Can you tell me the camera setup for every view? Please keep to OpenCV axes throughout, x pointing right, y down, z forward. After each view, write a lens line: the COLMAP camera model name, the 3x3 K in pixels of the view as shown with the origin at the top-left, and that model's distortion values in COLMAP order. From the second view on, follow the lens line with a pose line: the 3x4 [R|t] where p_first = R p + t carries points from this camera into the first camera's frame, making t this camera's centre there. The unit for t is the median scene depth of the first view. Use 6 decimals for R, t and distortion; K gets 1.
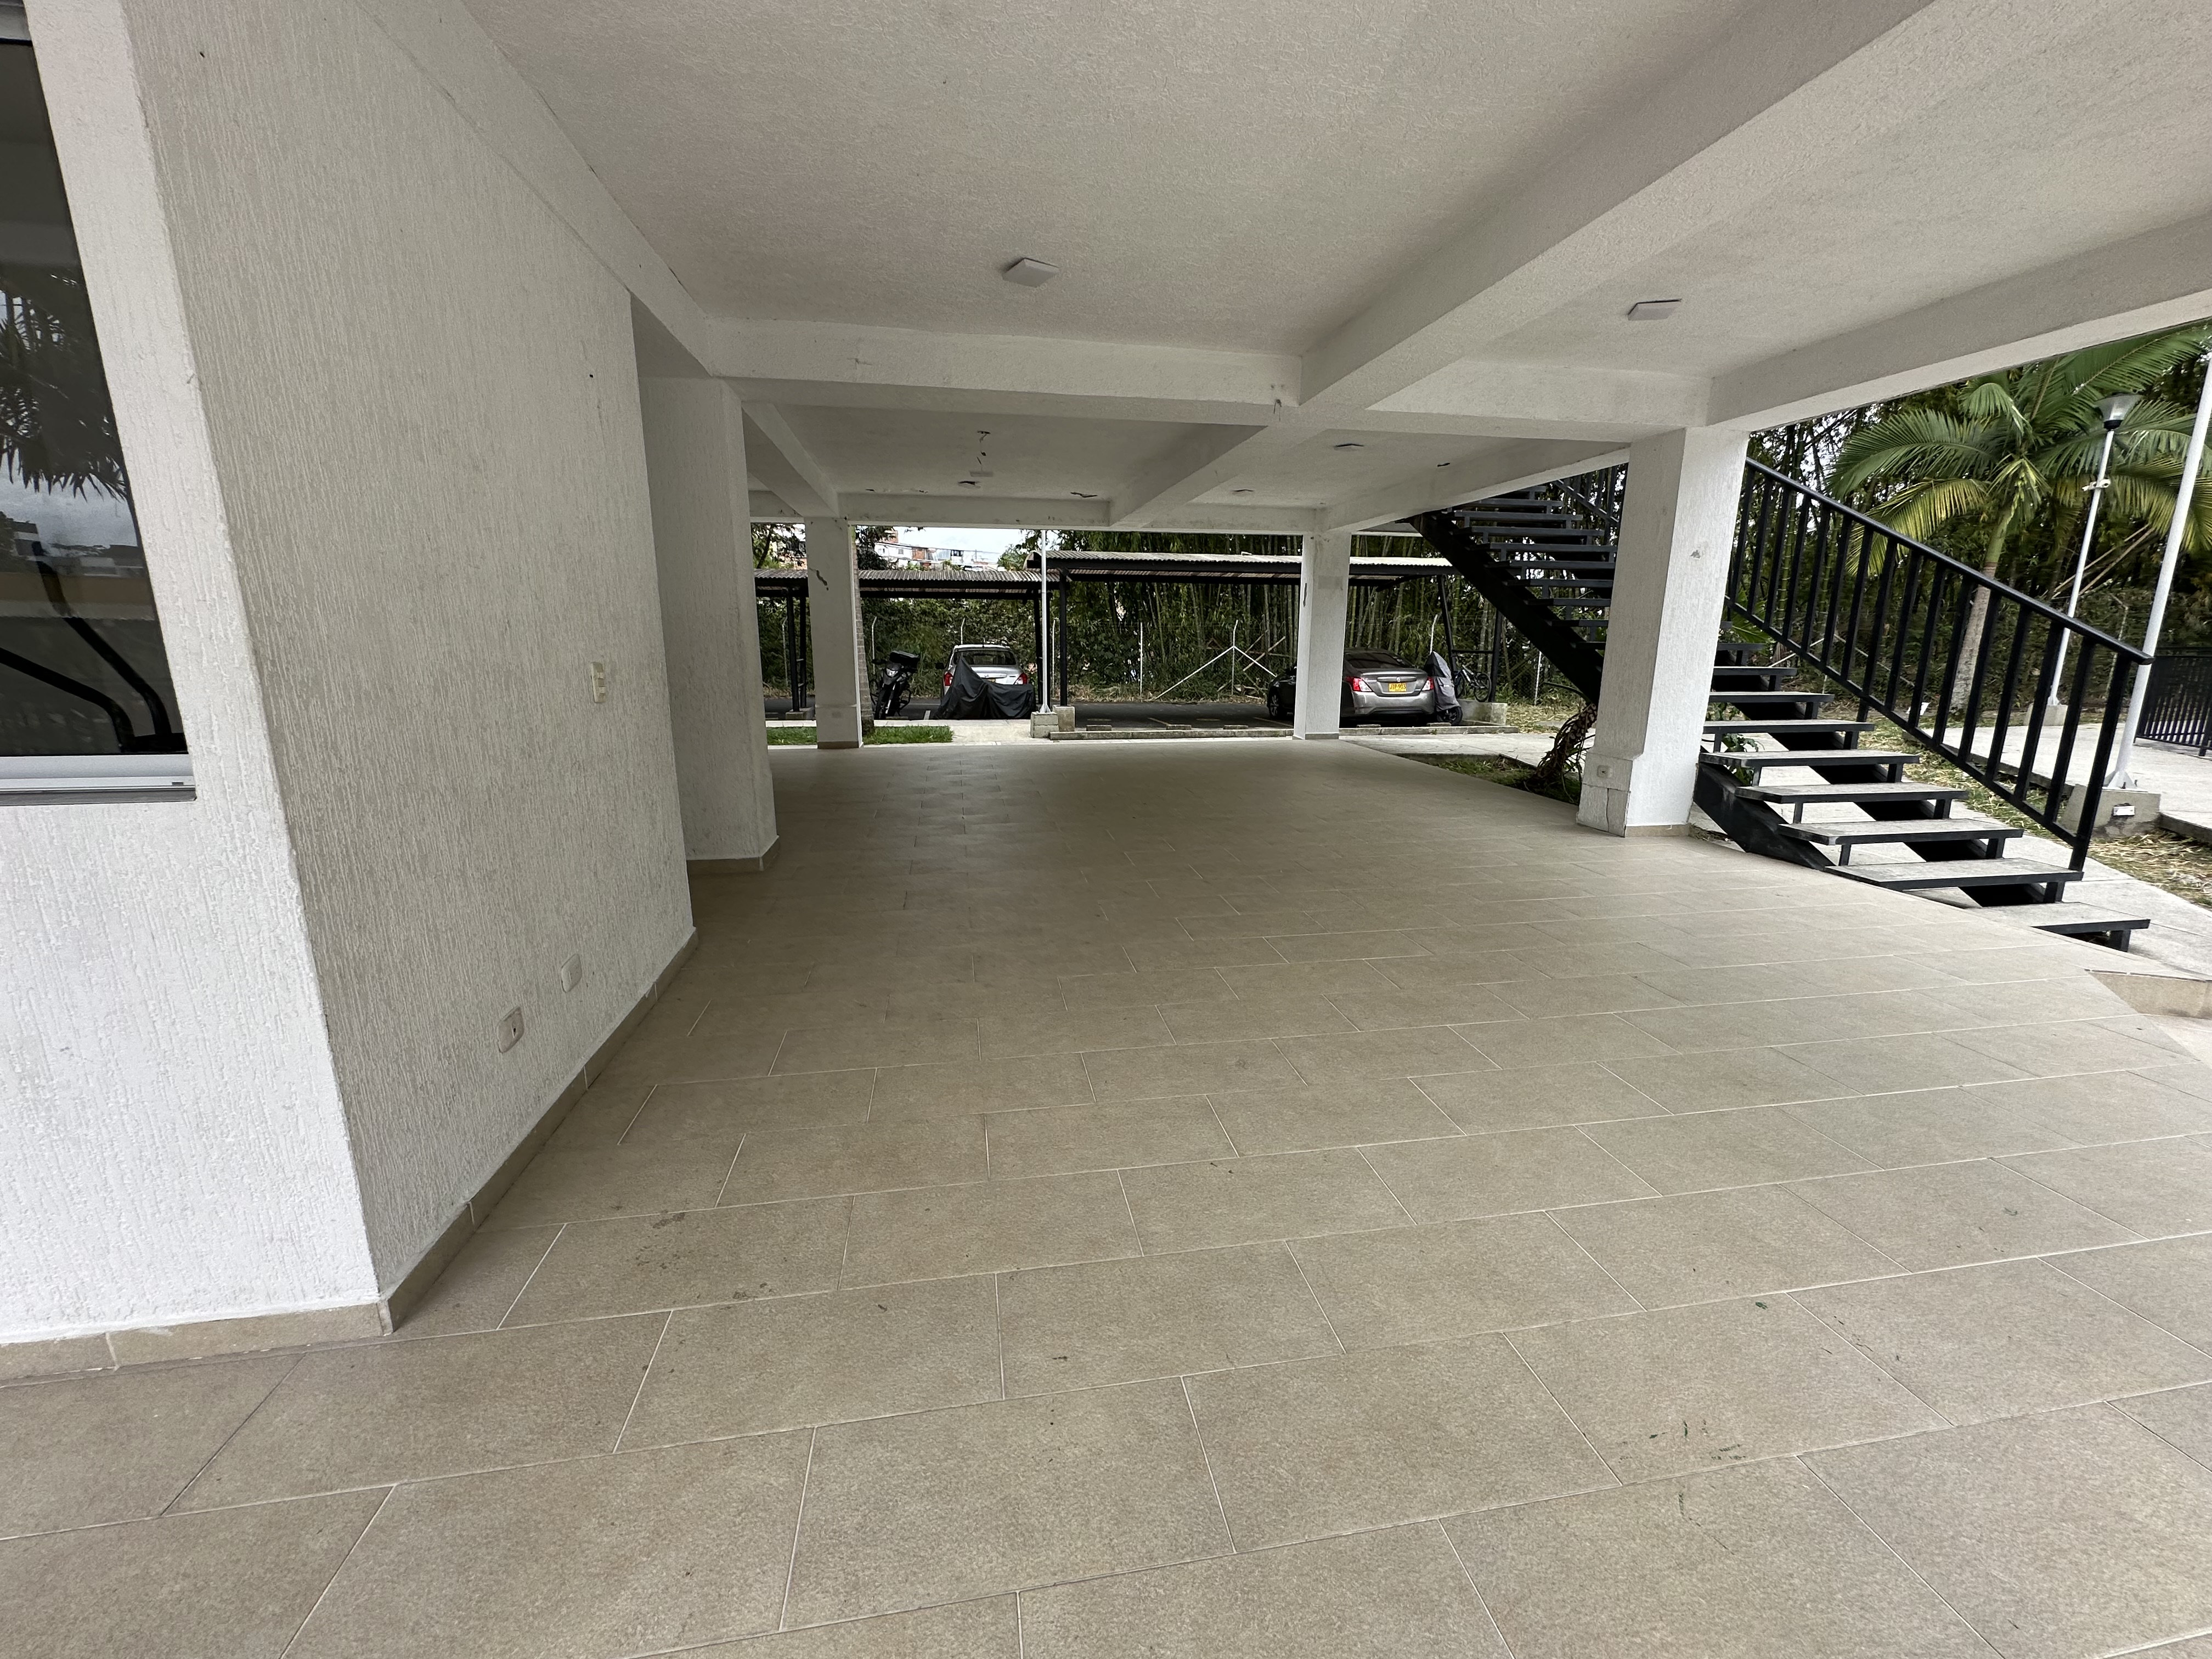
lens RADIAL K [[883.2, 0, 1106.6], [0, 883.2, 825.6], [0, 0, 1]] dist [-0.005839, 0.001394]
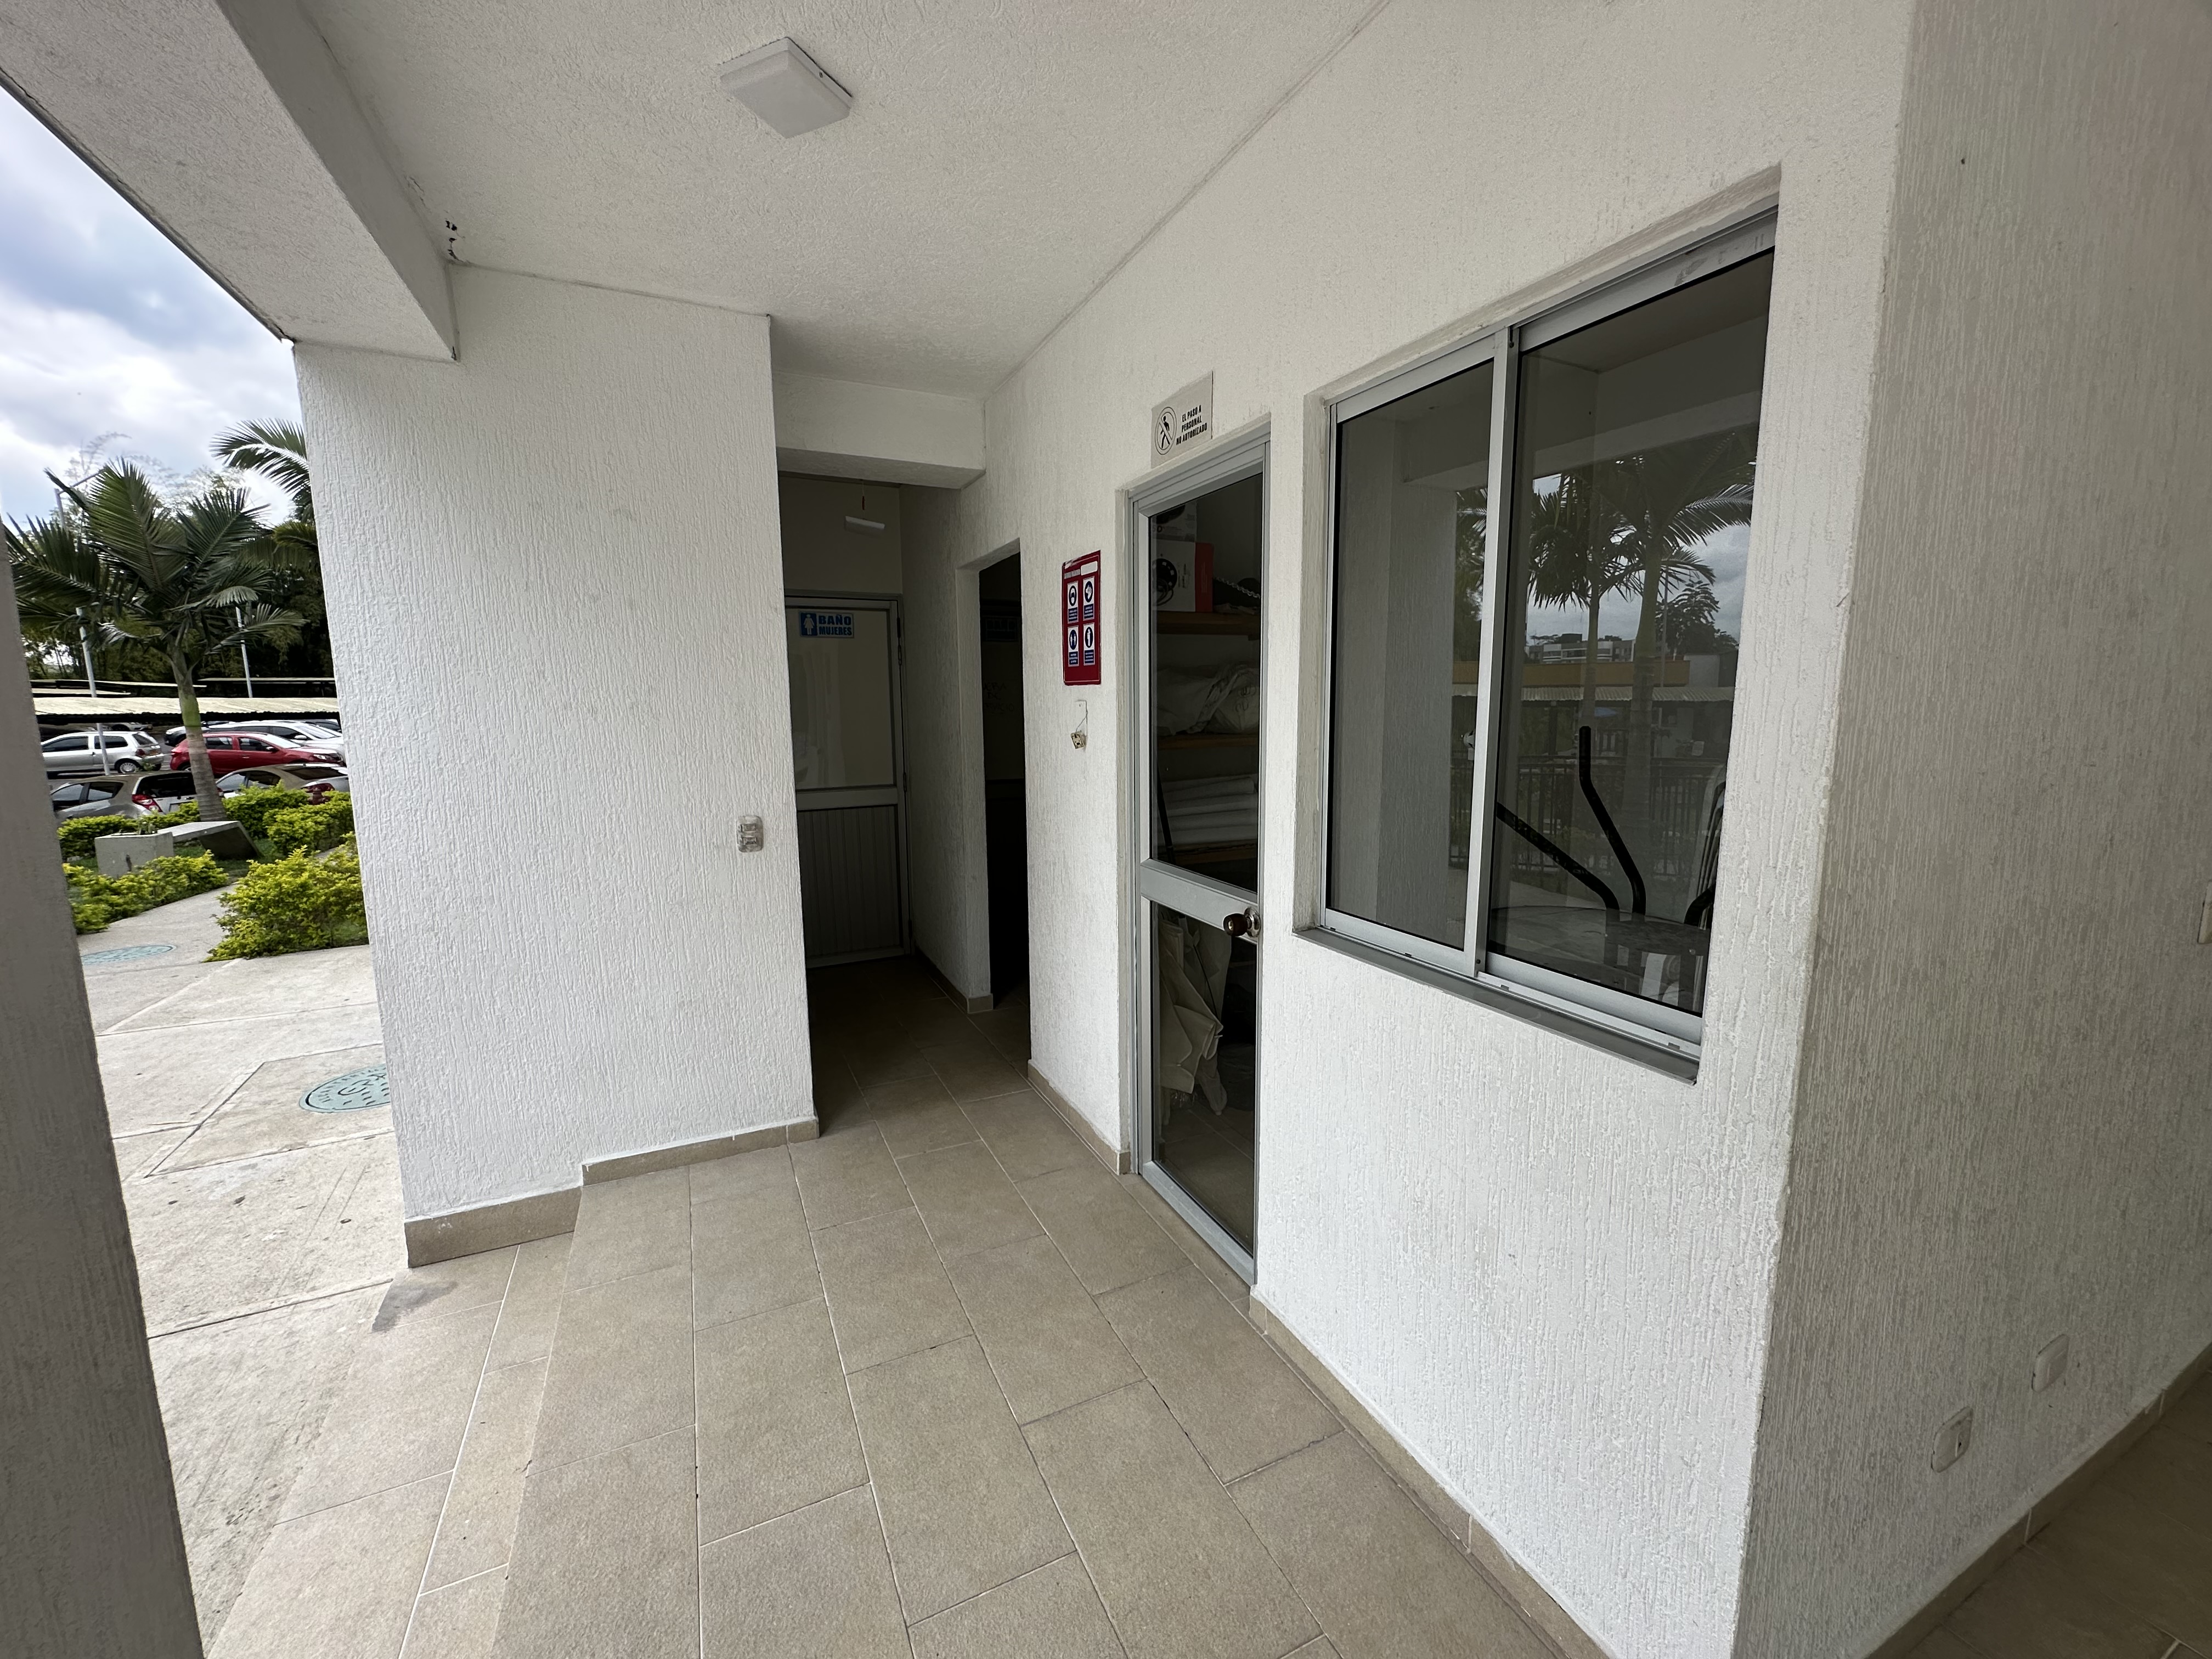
lens RADIAL K [[883.2, 0, 1109.1], [0, 883.2, 827.7], [0, 0, 1]] dist [-0.005839, 0.001394]
pose [[0.274836, 0.133004, -0.952248, -0.382277], [-0.196576, 0.977239, 0.079759, -0.207724], [0.941182, 0.165268, 0.294725, 0.165608]]
